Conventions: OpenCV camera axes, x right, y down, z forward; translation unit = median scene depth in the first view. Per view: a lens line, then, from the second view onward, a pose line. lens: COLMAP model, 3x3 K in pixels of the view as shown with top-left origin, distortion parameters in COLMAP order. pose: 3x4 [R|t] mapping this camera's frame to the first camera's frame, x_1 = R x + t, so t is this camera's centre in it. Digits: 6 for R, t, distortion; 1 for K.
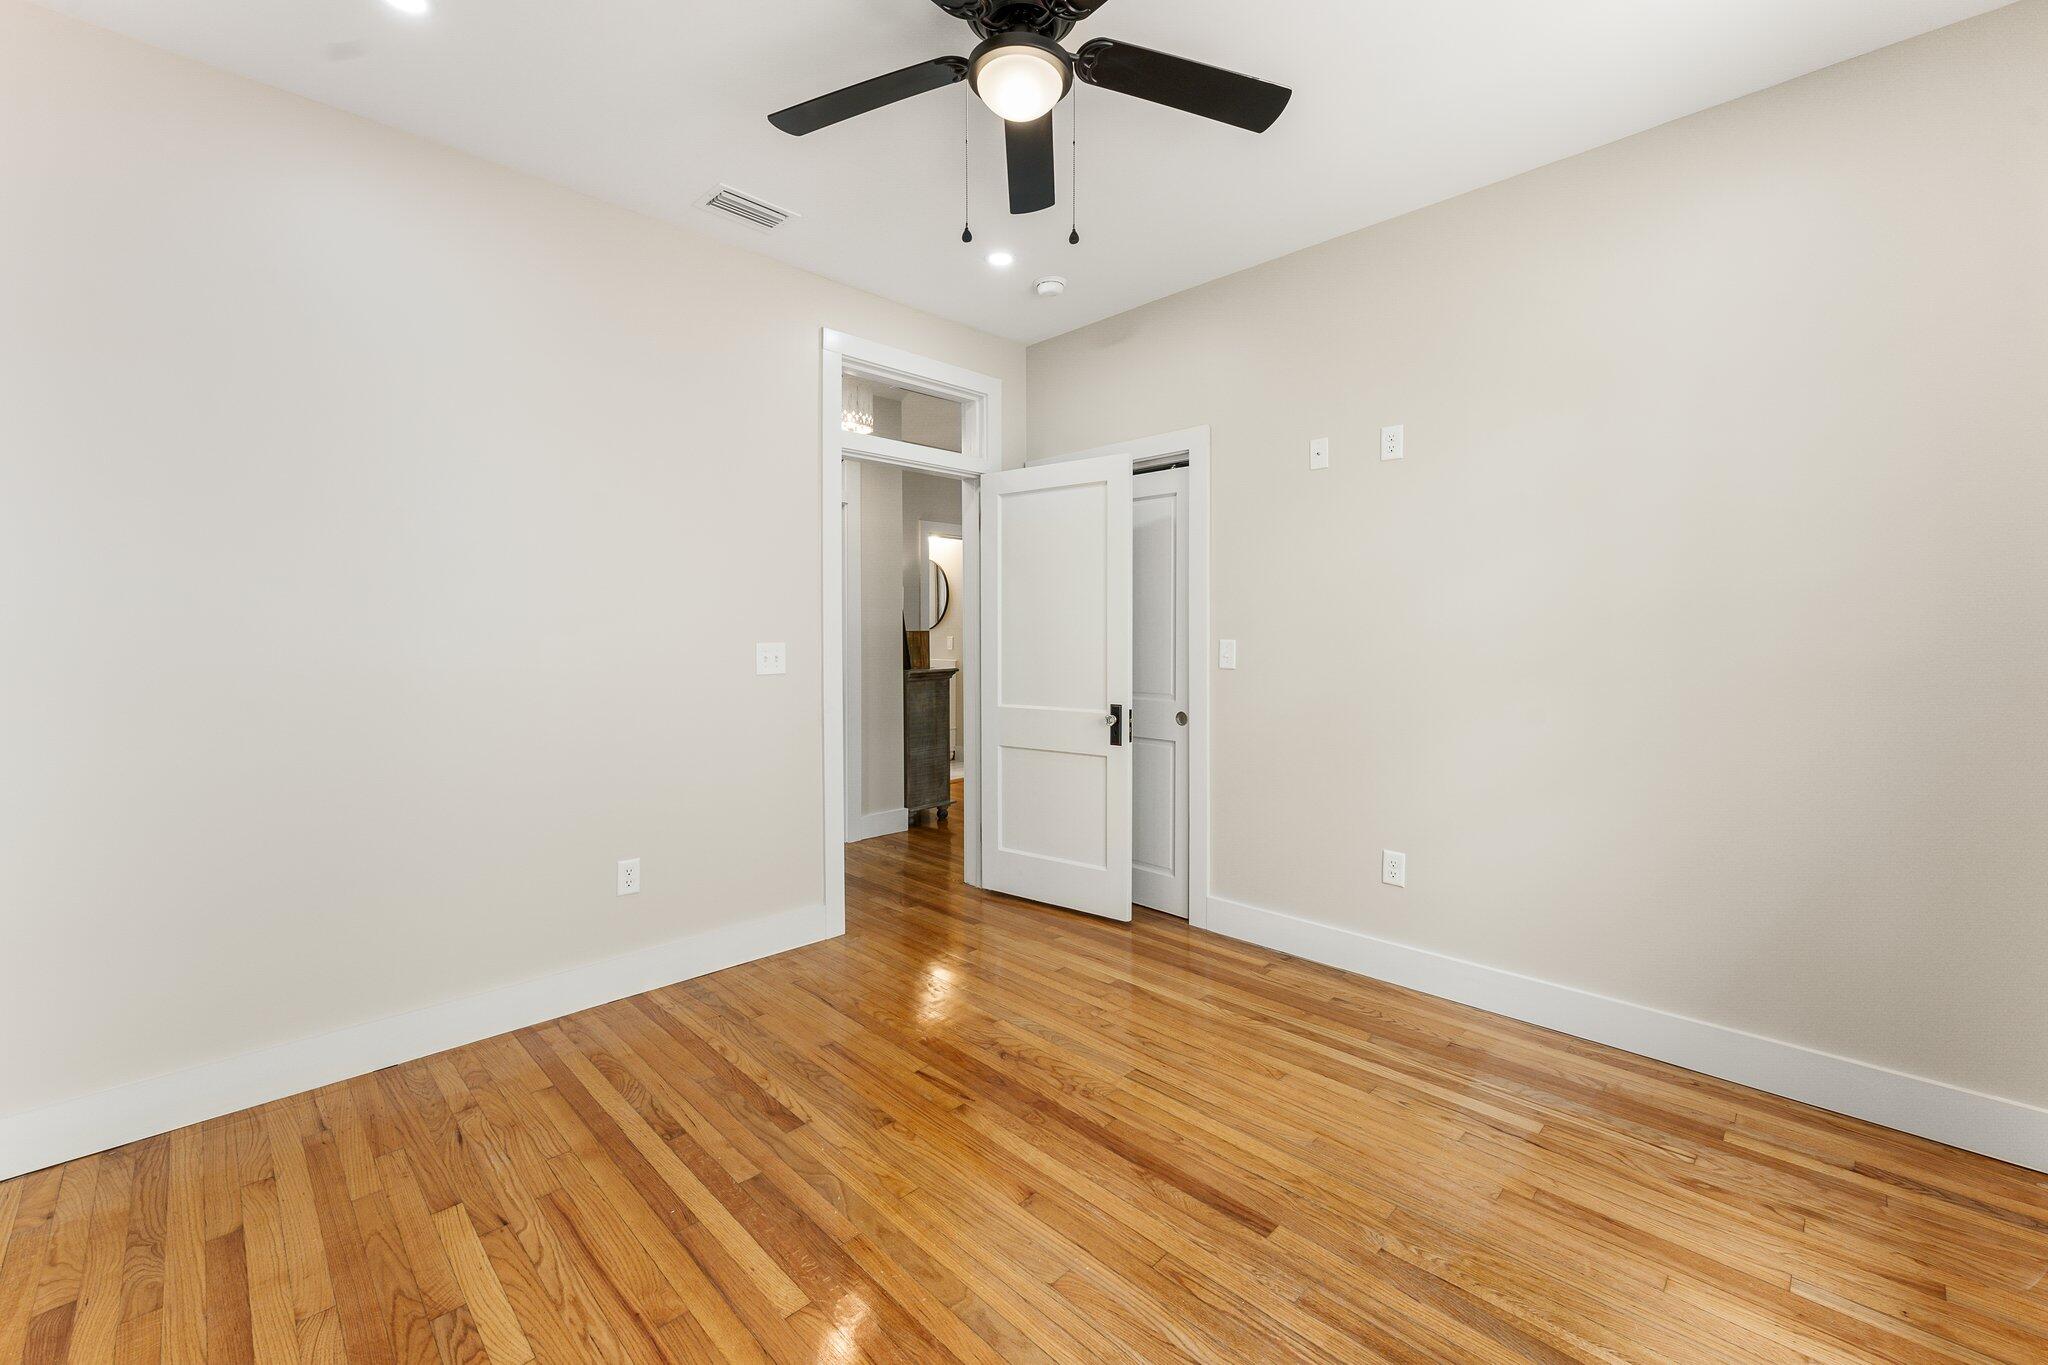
lens RADIAL K [[828.9, 0, 1022.0], [0, 828.9, 660.0], [0, 0, 1]] dist [0.003732, 0.000202]
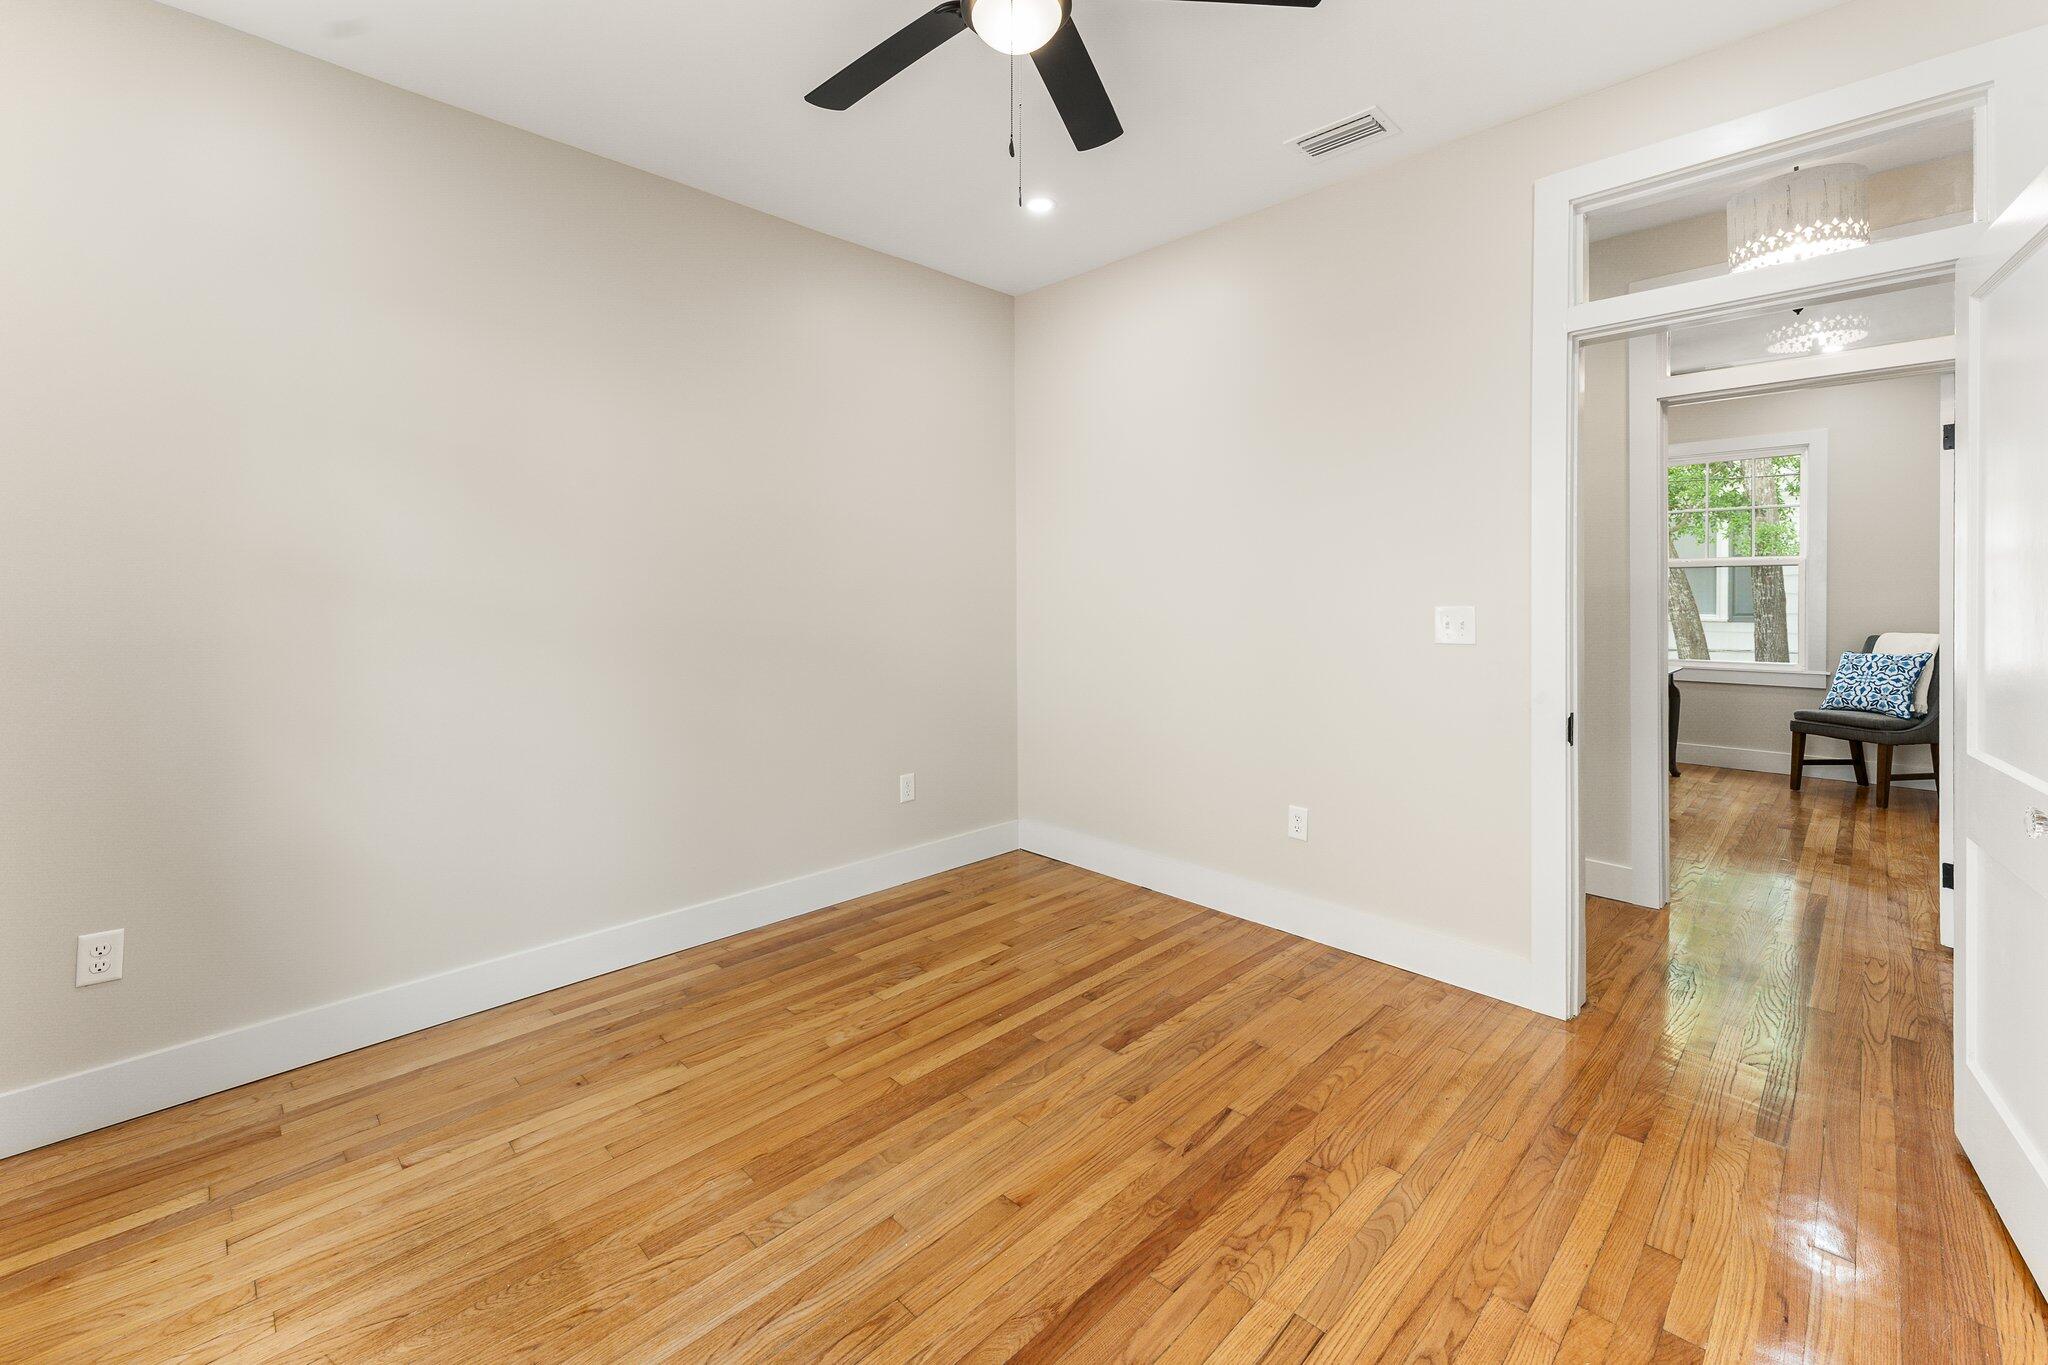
lens RADIAL K [[843.6, 0, 1022.9], [0, 843.6, 598.8], [0, 0, 1]] dist [0.002457, 0.000053]
pose [[-0.004715, 0.007125, -0.999963, 0.851757], [-0.029527, 0.999538, 0.007261, -0.035740], [0.999553, 0.029560, -0.004503, 0.887110]]
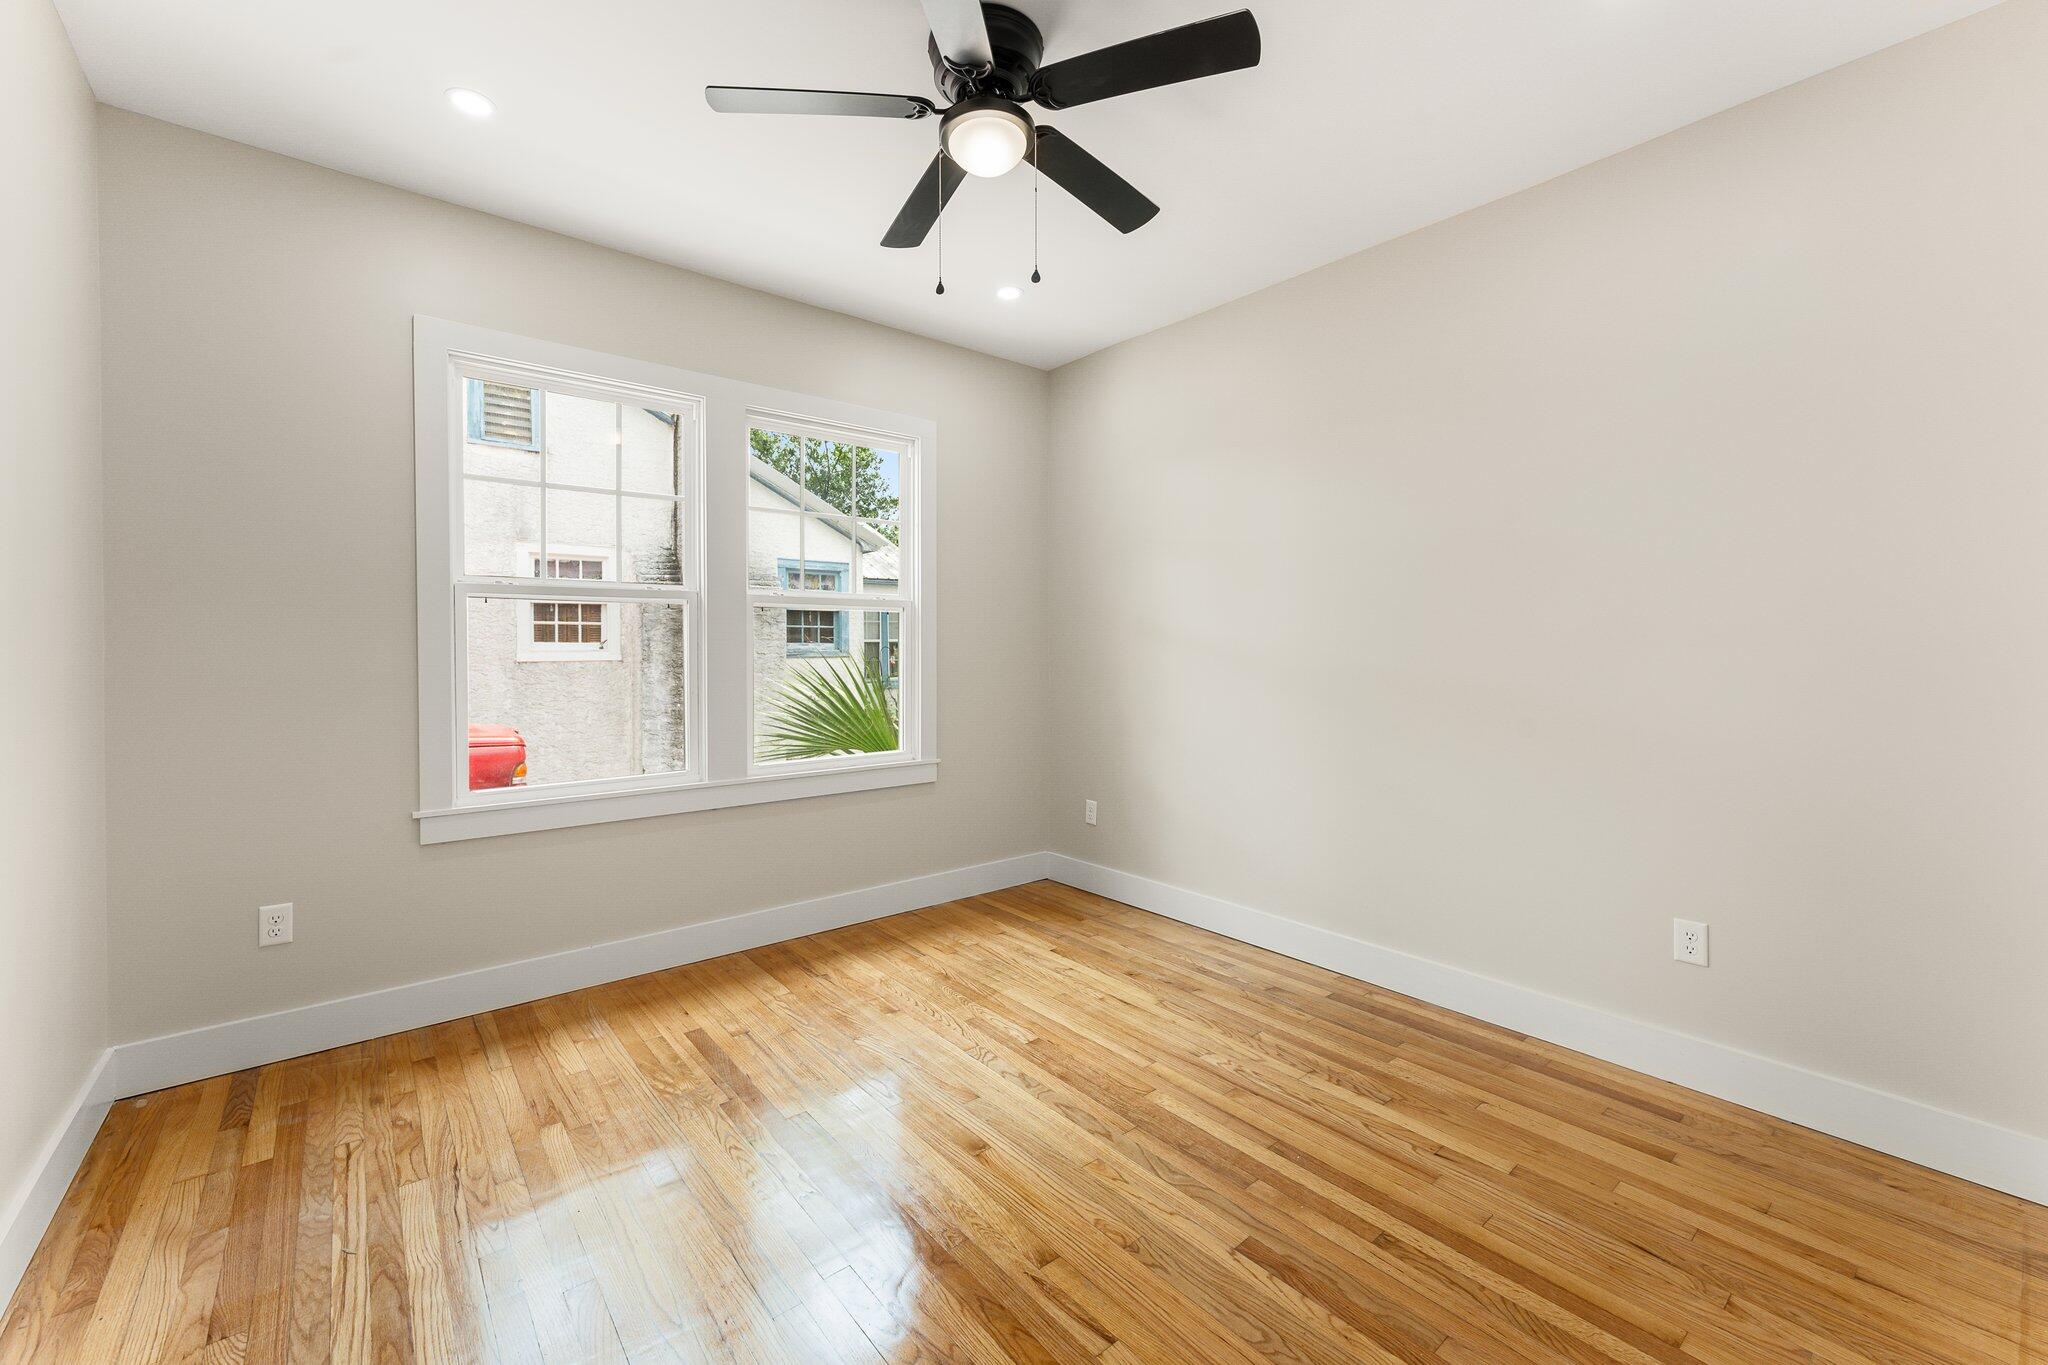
lens RADIAL K [[828.9, 0, 1022.0], [0, 828.9, 660.0], [0, 0, 1]] dist [0.003732, 0.000202]
pose [[-0.995494, -0.001567, 0.094814, -0.133222], [0.003202, 0.998738, 0.050118, -0.057773], [-0.094773, 0.050196, -0.994233, 1.838171]]
